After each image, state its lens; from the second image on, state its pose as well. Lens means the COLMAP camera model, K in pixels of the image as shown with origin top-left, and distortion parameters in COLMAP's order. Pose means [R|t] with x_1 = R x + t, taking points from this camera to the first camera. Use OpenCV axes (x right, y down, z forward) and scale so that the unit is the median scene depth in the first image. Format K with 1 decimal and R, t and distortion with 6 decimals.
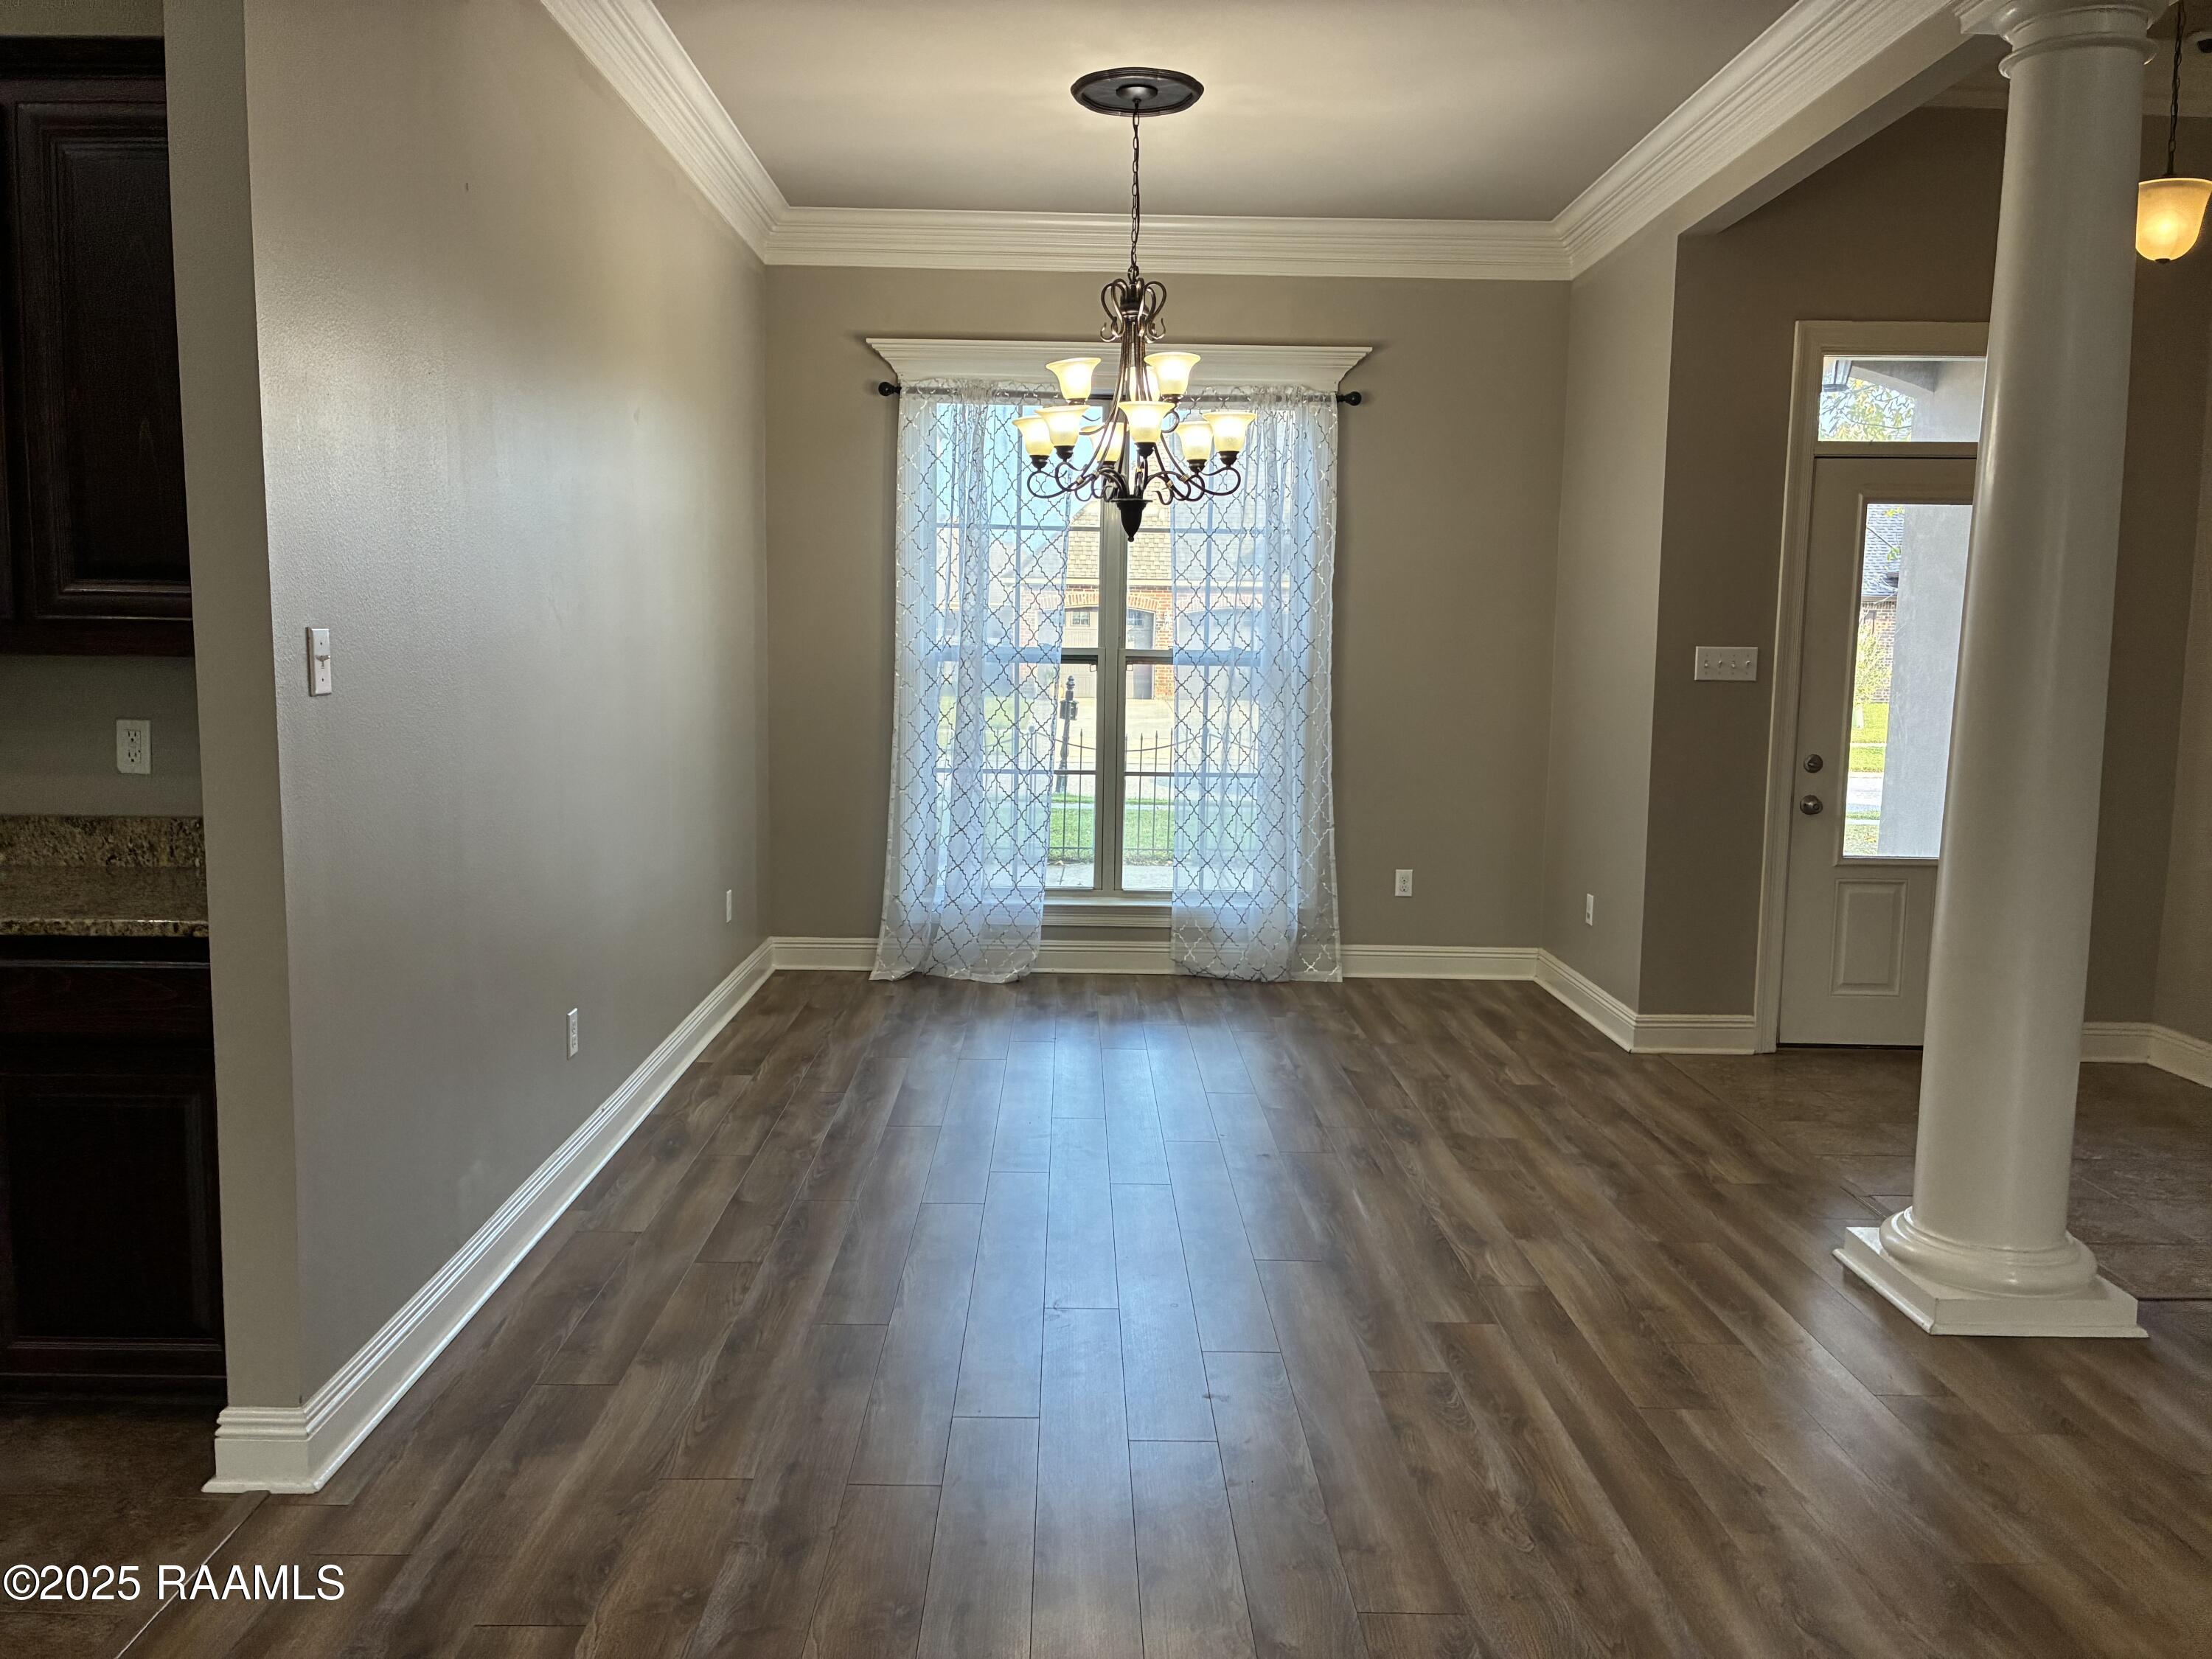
lens RADIAL K [[1672.7, 0, 1106.0], [0, 1672.7, 829.5], [0, 0, 1]] dist [0.000736, -0.006158]
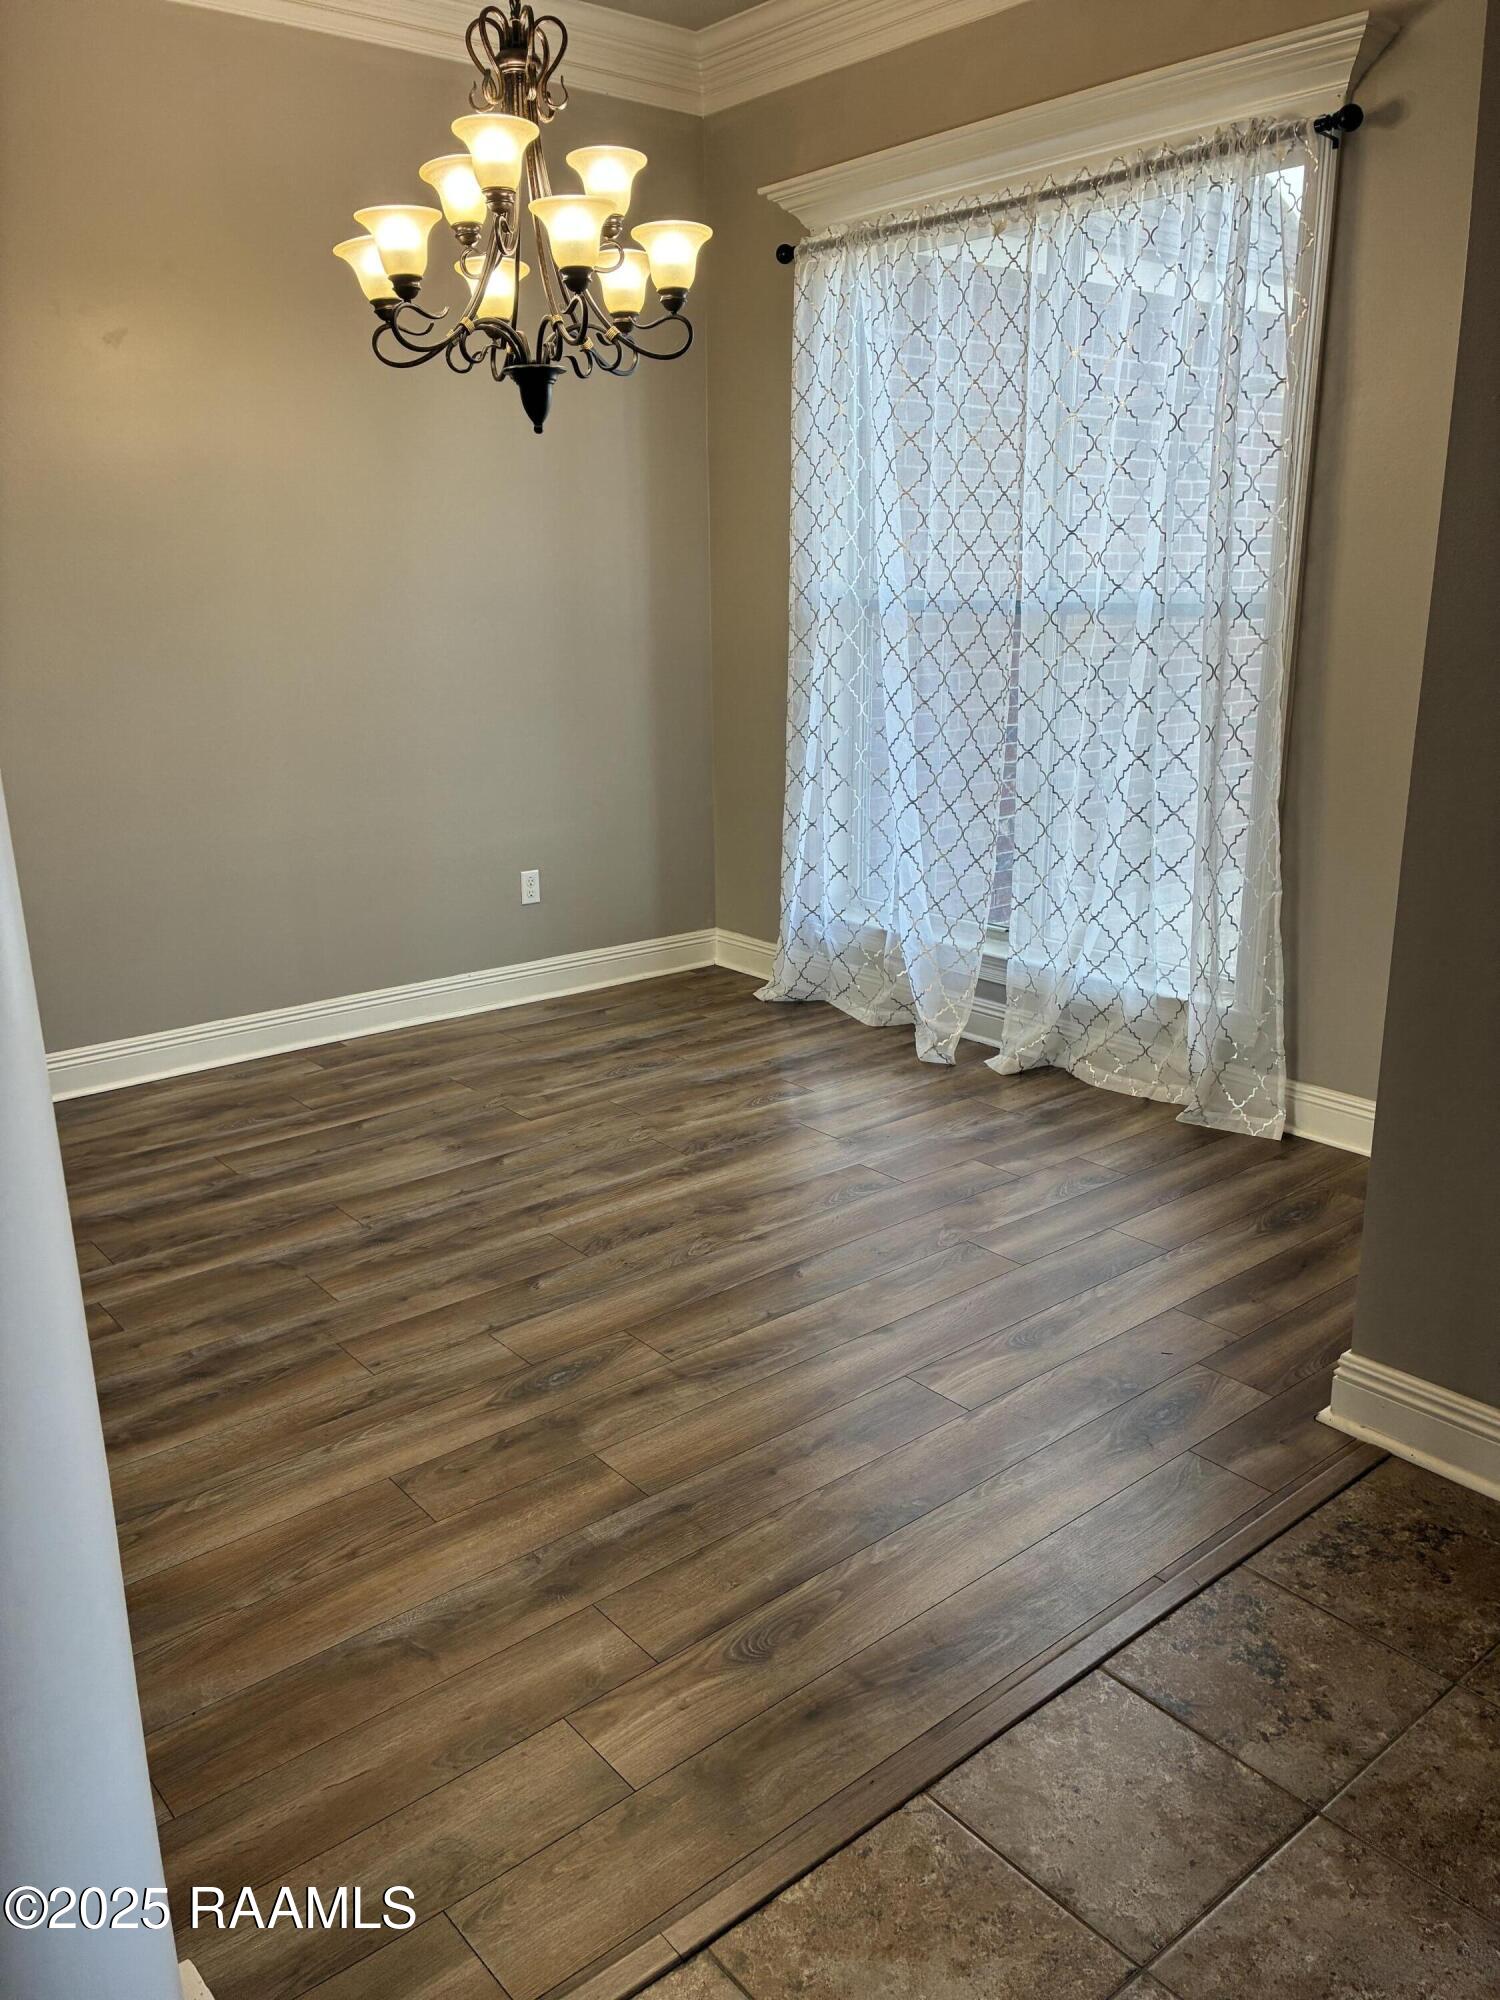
lens RADIAL K [[1512.4, 0, 753.8], [0, 1512.4, 1014.7], [0, 0, 1]] dist [0.000736, -0.006158]
pose [[0.631261, 0.195706, -0.750472, 0.587493], [-0.074761, 0.978488, 0.192282, -0.065492], [0.771959, -0.065275, 0.632313, 0.668322]]
